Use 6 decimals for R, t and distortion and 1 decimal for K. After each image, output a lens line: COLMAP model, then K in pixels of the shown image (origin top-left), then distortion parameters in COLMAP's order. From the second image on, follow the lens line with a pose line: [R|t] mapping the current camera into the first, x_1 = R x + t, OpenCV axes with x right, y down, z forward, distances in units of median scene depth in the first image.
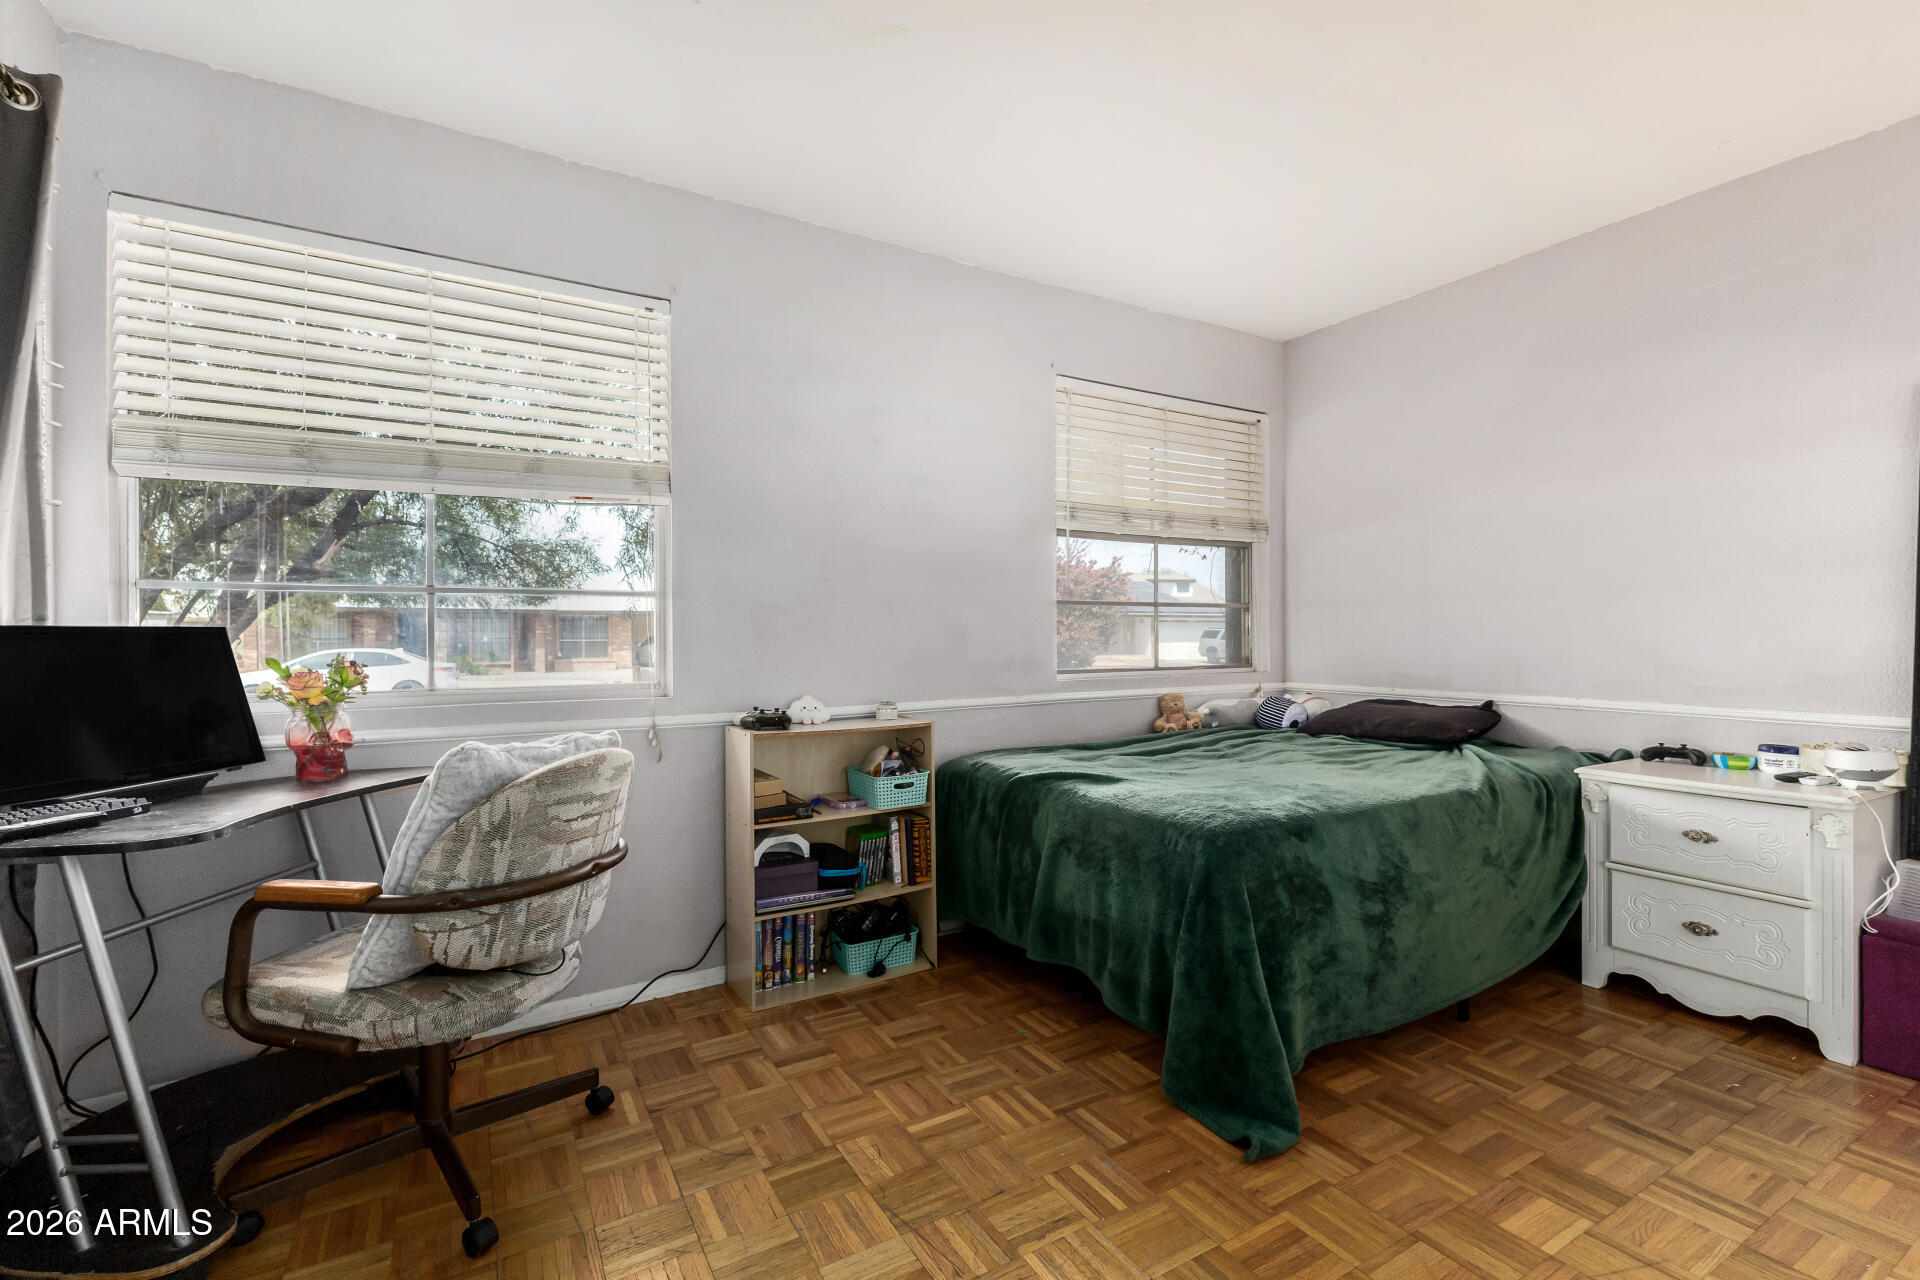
lens RADIAL K [[824.7, 0, 956.4], [0, 824.7, 631.5], [0, 0, 1]] dist [0.000666, -0.000876]
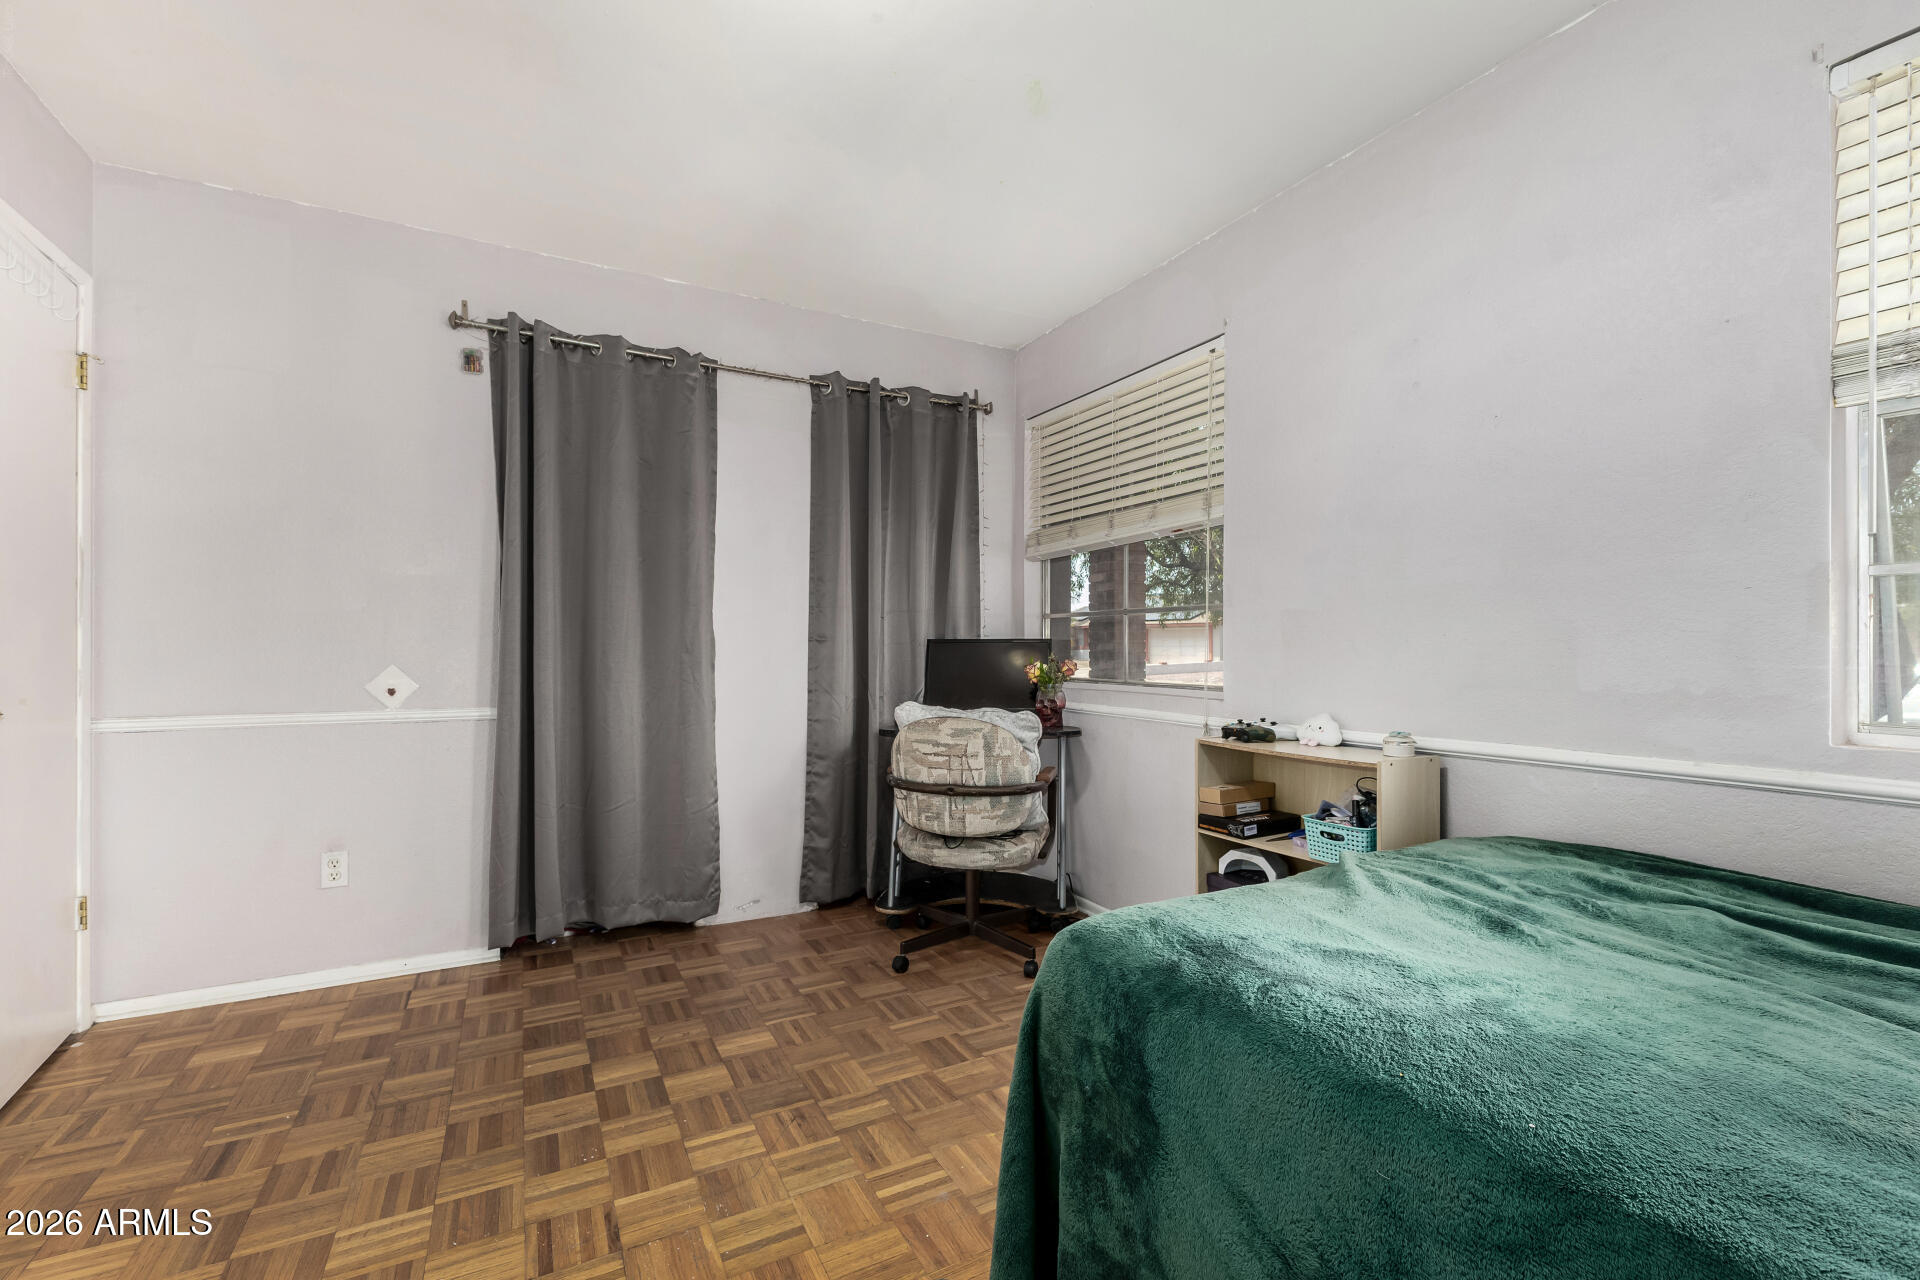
lens RADIAL K [[824.7, 0, 956.4], [0, 824.7, 631.5], [0, 0, 1]] dist [0.000666, -0.000876]
pose [[-0.022684, -0.011627, -0.999675, 0.968276], [0.006637, 0.999909, -0.011781, -0.000973], [0.999721, -0.006902, -0.022604, 0.870995]]
